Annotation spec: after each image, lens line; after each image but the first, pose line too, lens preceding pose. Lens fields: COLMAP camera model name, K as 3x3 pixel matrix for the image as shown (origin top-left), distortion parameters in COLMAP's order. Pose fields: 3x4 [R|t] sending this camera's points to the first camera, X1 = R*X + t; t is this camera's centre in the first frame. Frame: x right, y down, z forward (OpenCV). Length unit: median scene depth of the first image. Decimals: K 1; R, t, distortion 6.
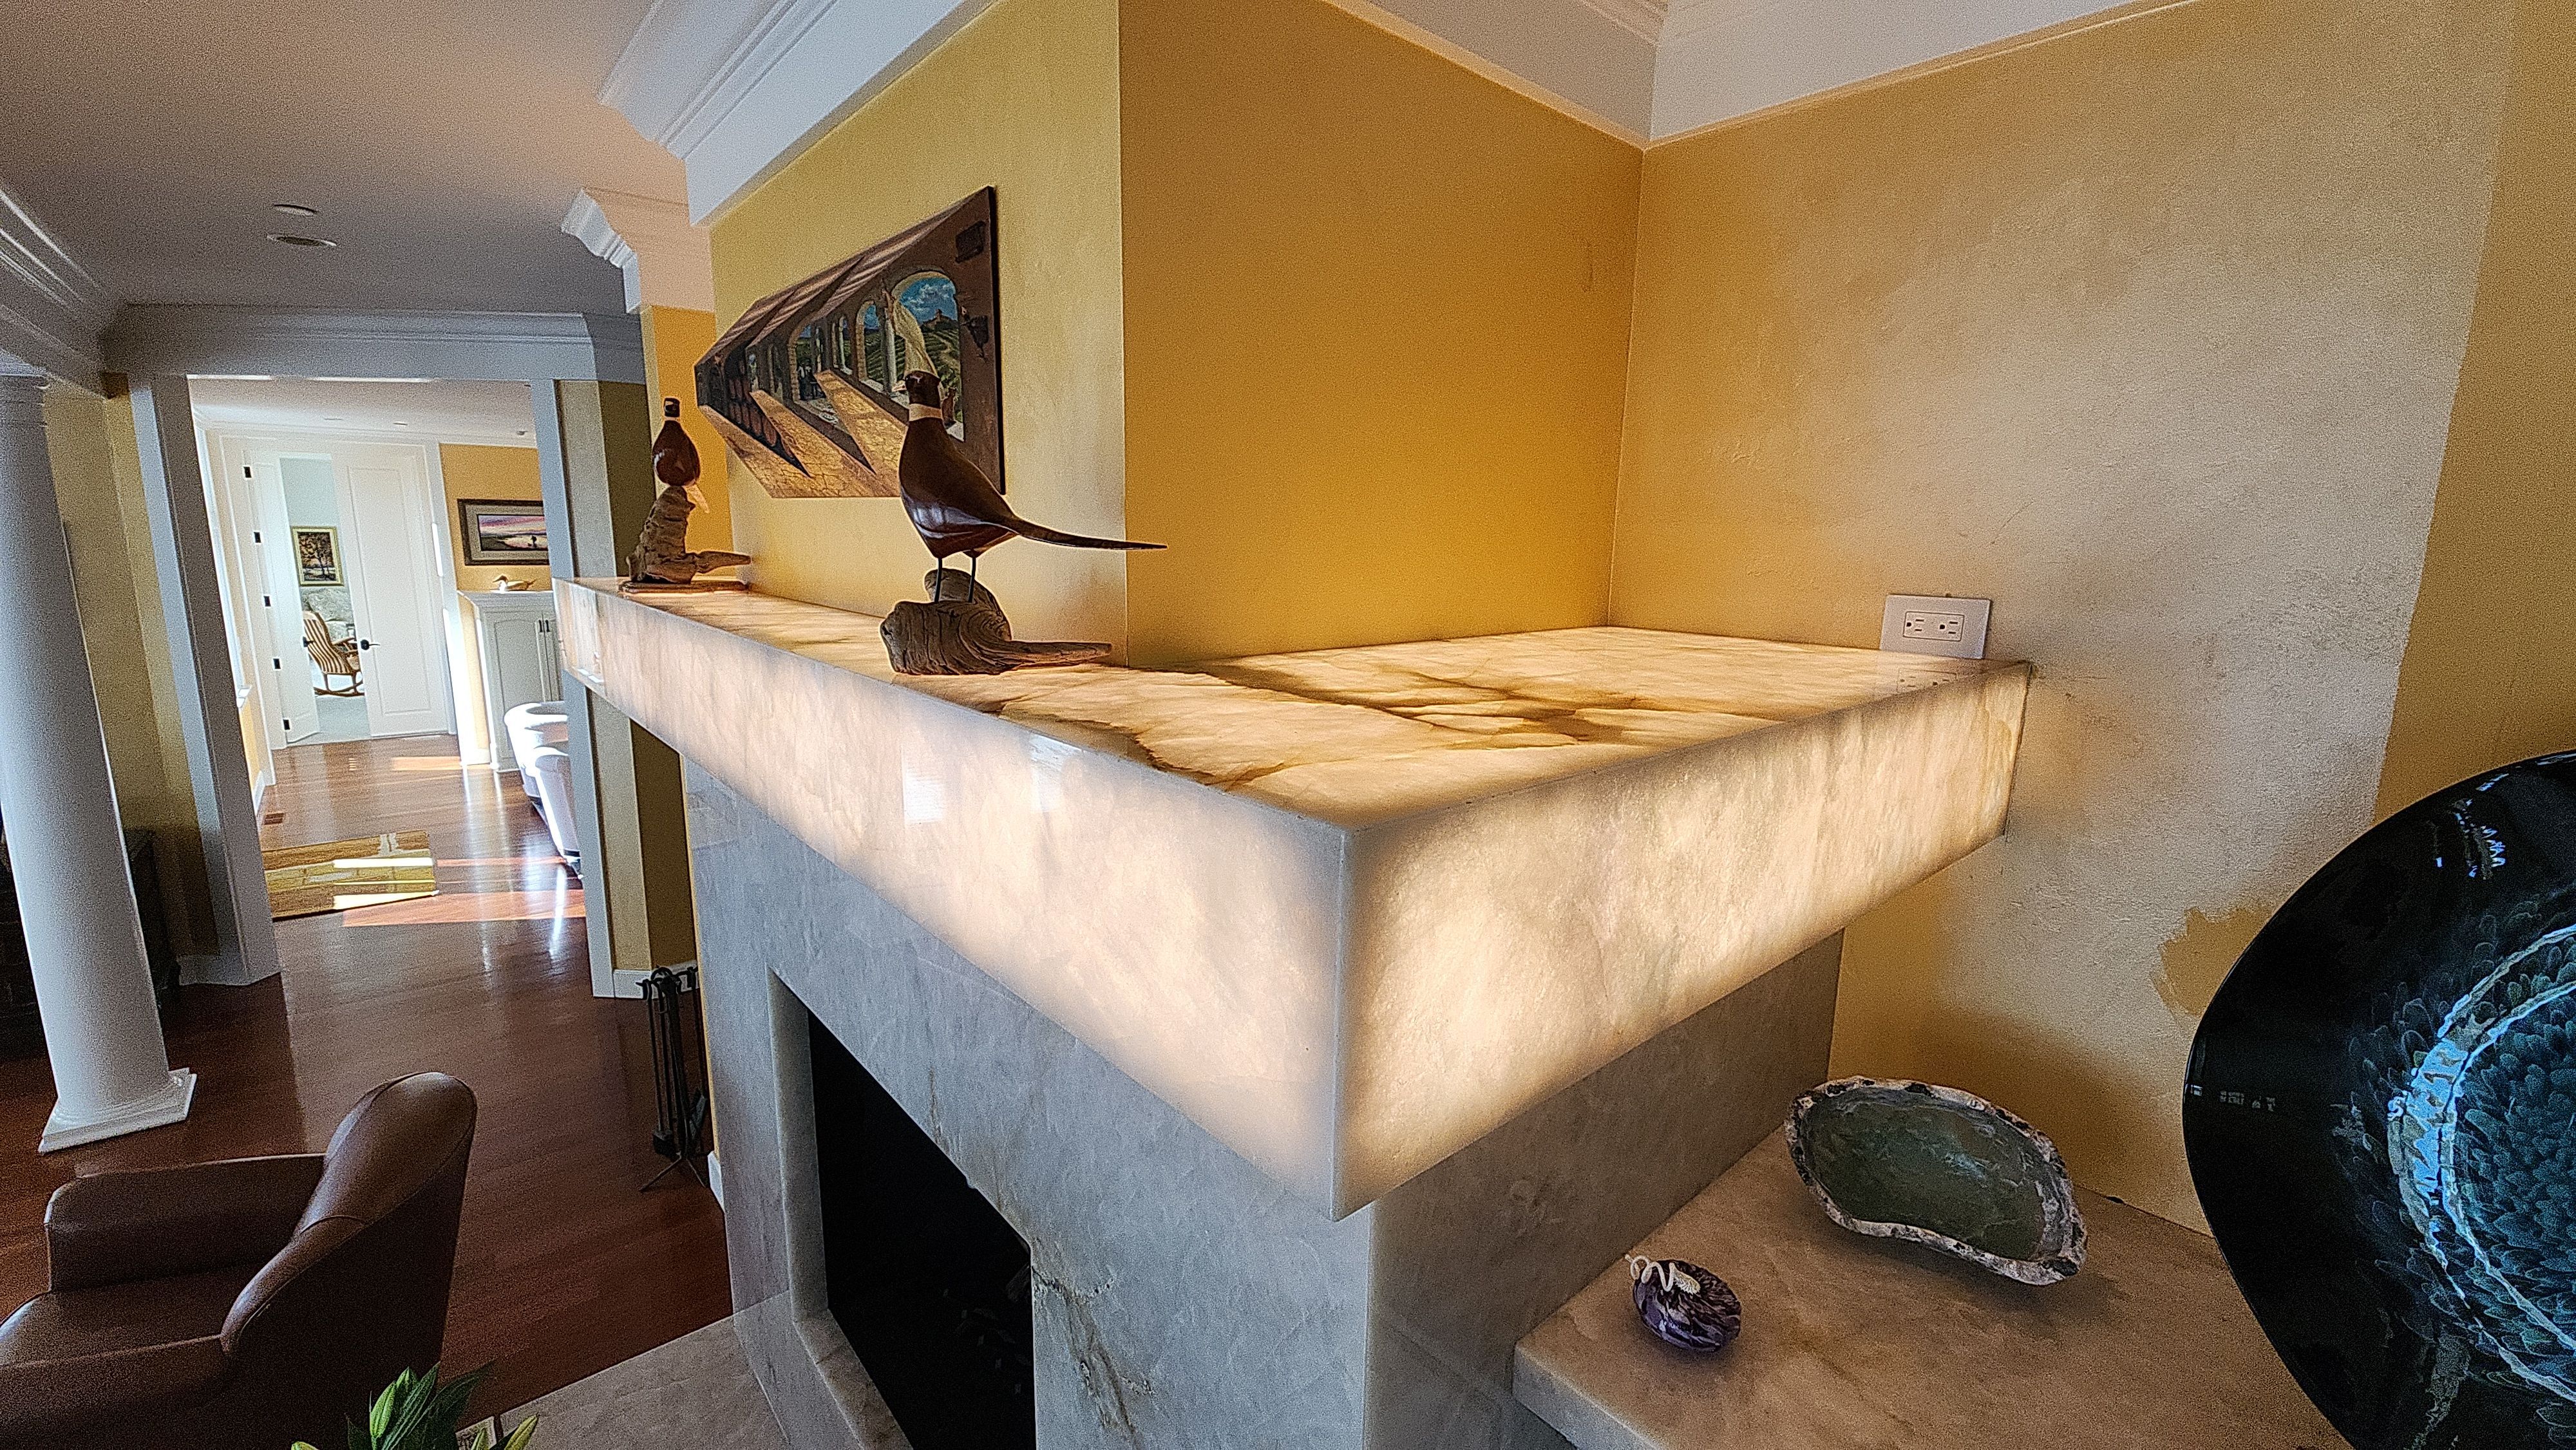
lens RADIAL K [[1054.2, 0, 1284.9], [0, 1054.2, 718.6], [0, 0, 1]] dist [0.007959, -0.005090]
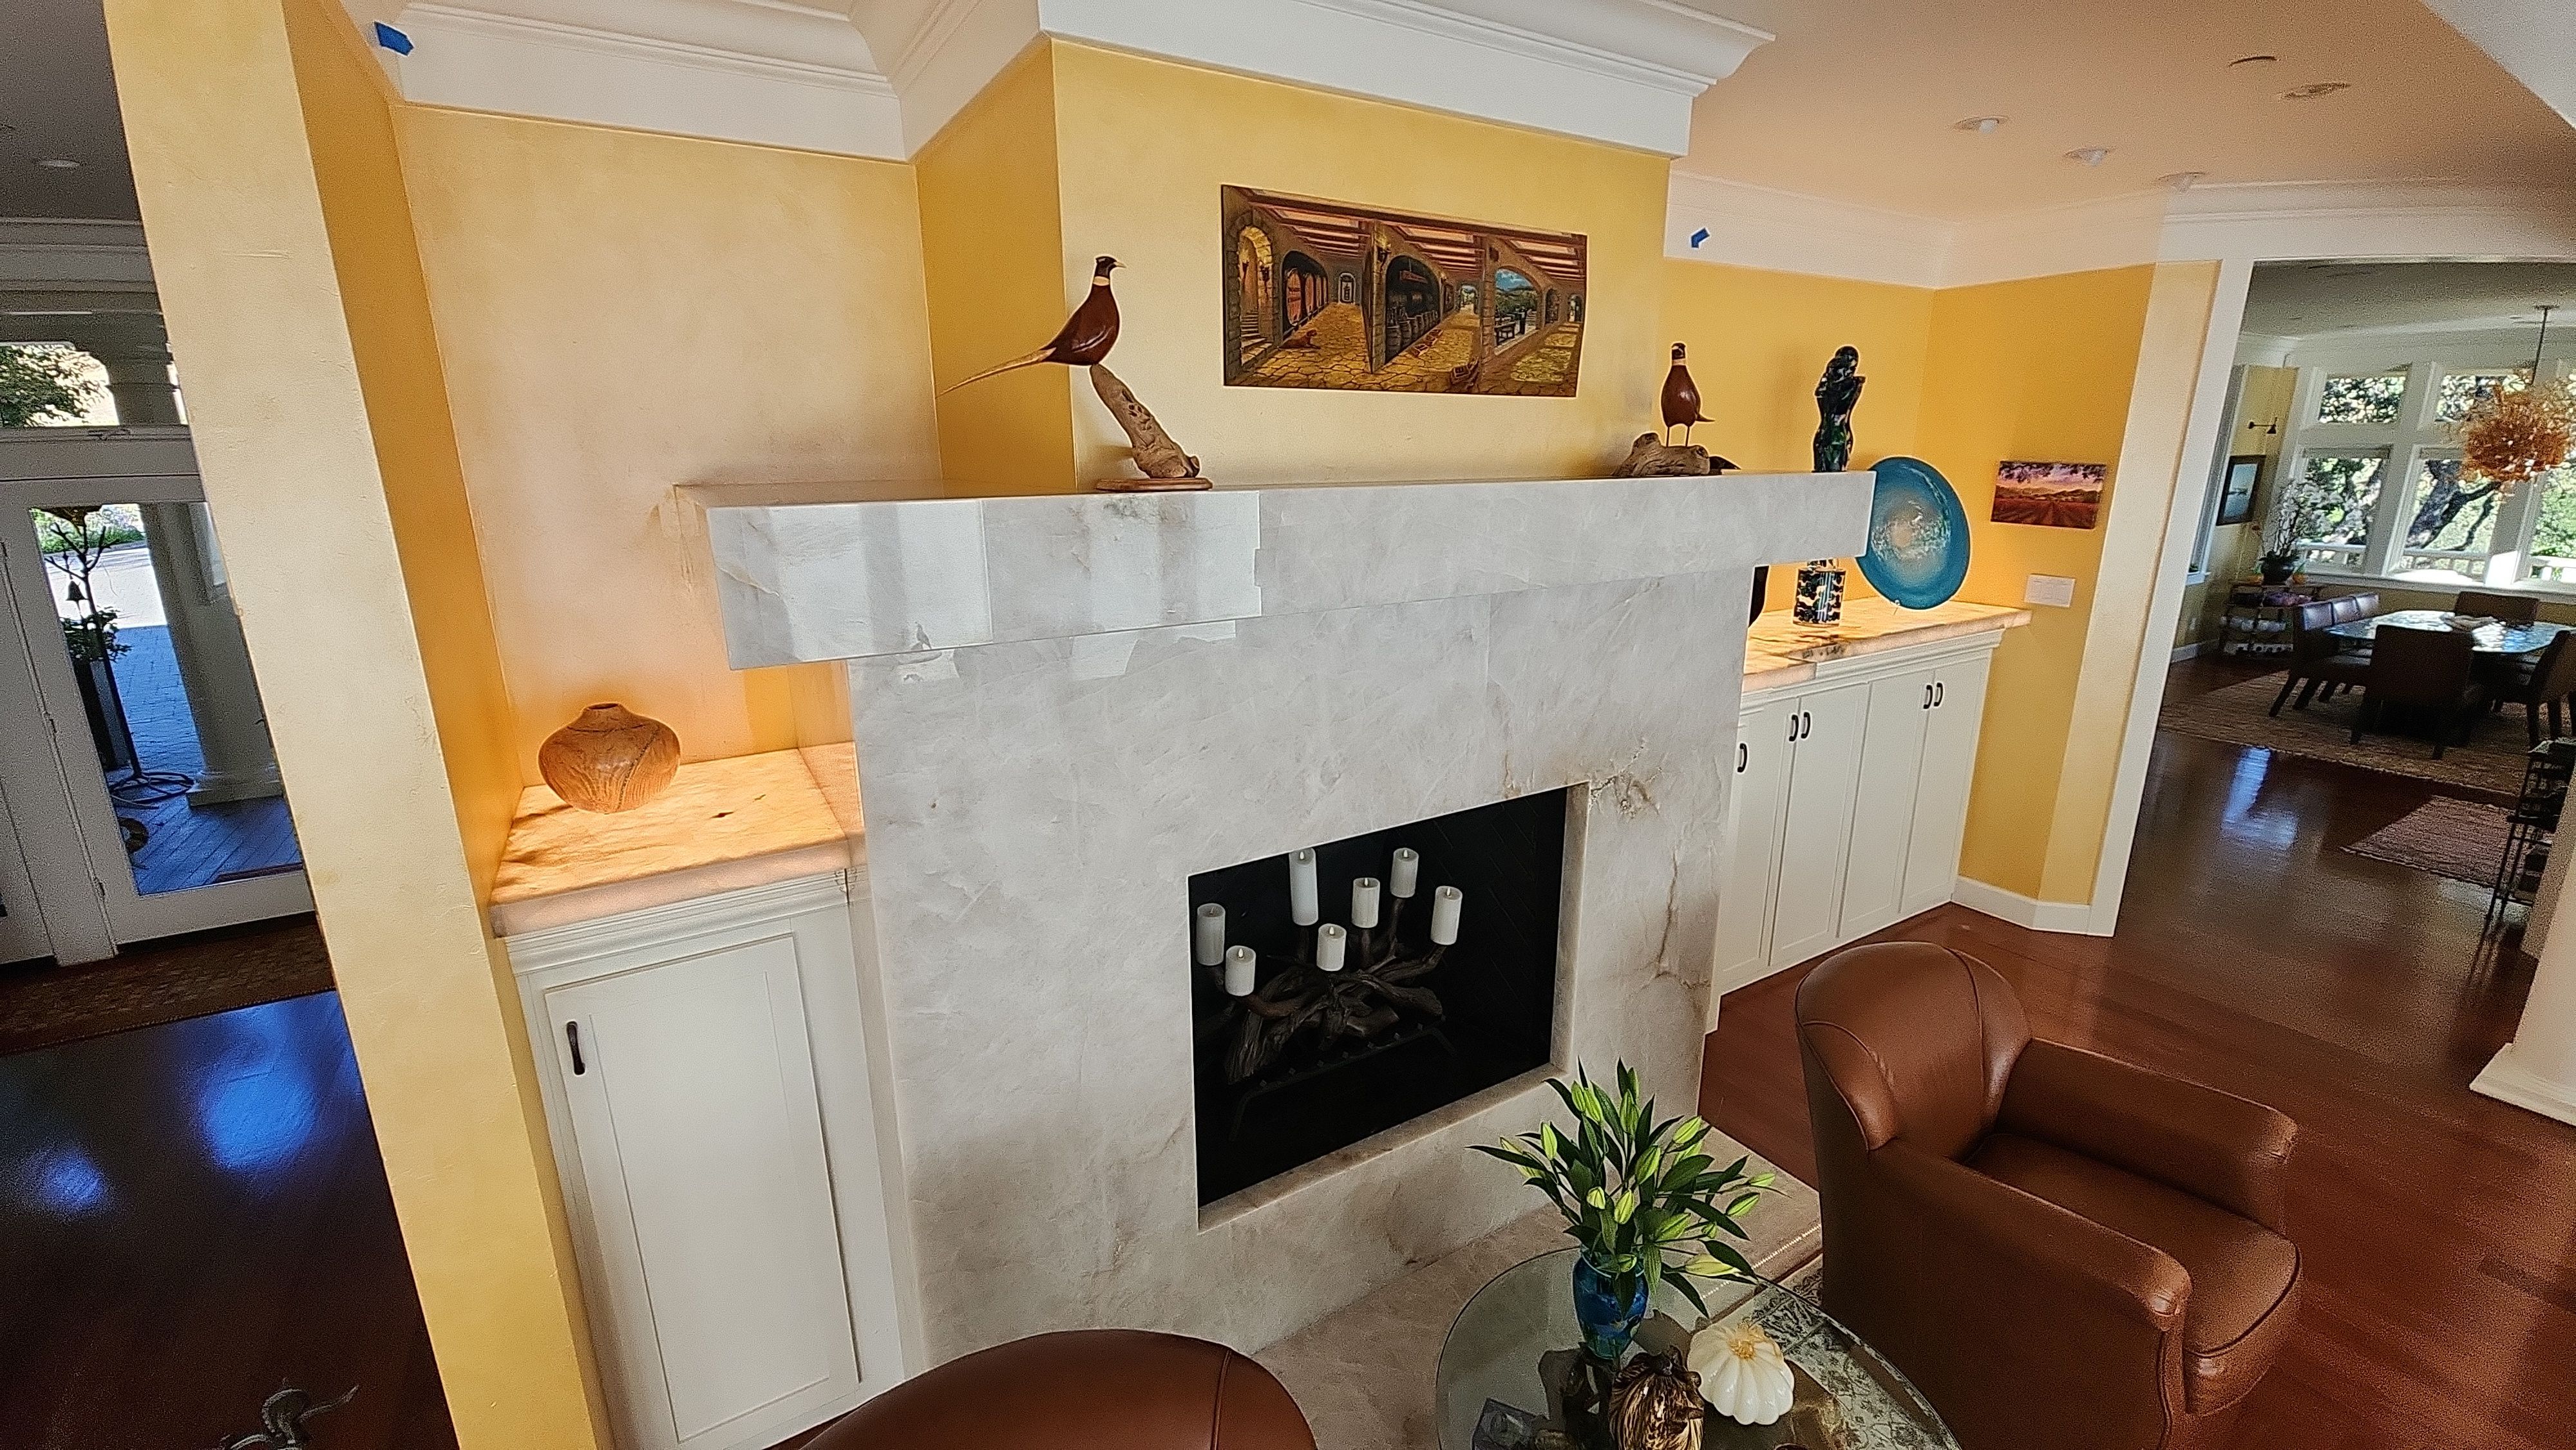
lens RADIAL K [[1054.2, 0, 1288.5], [0, 1054.2, 721.7], [0, 0, 1]] dist [0.007959, -0.005090]
pose [[0.163837, -0.266771, 0.949732, -2.379106], [0.185695, 0.953870, 0.235899, -0.201804], [-0.968852, 0.137712, 0.205817, 1.211501]]
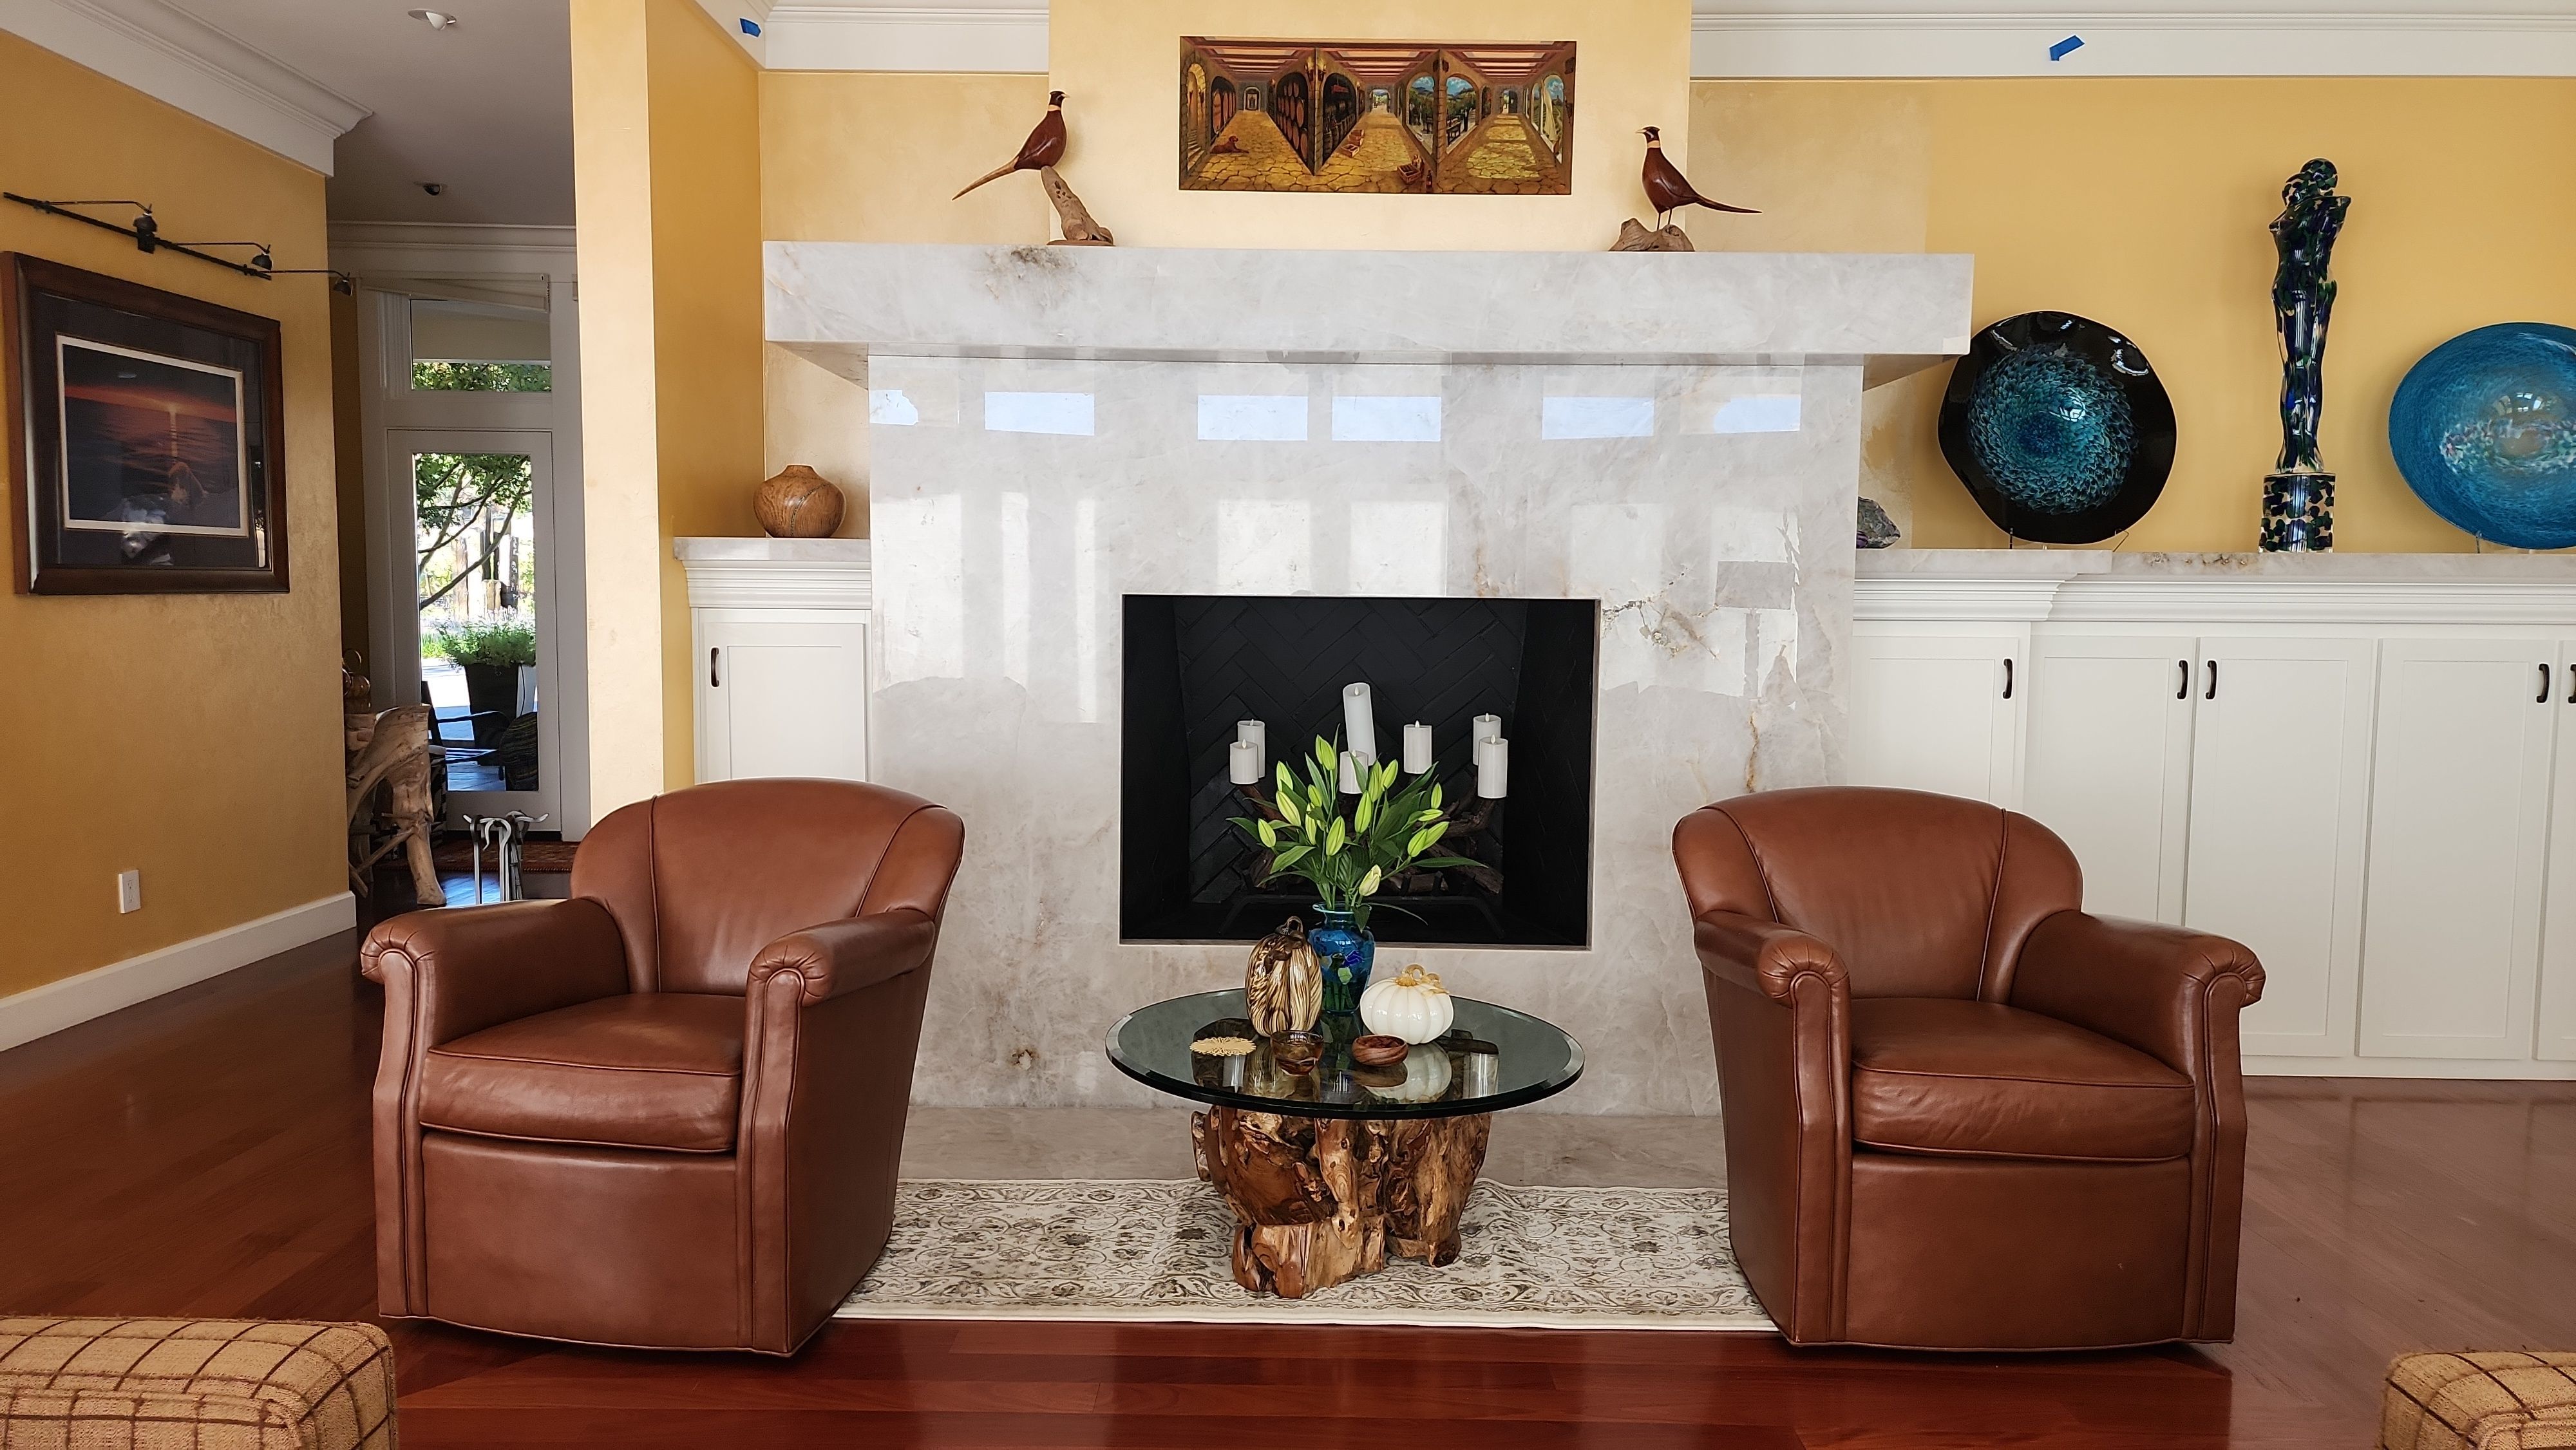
lens RADIAL K [[1715.6, 0, 1279.6], [0, 1715.6, 735.4], [0, 0, 1]] dist [0.080167, -0.070839]
pose [[0.662550, -0.068165, 0.745910, -3.121258], [0.133309, 0.990682, -0.027877, 0.805019], [-0.737059, 0.117907, 0.665464, -0.618628]]
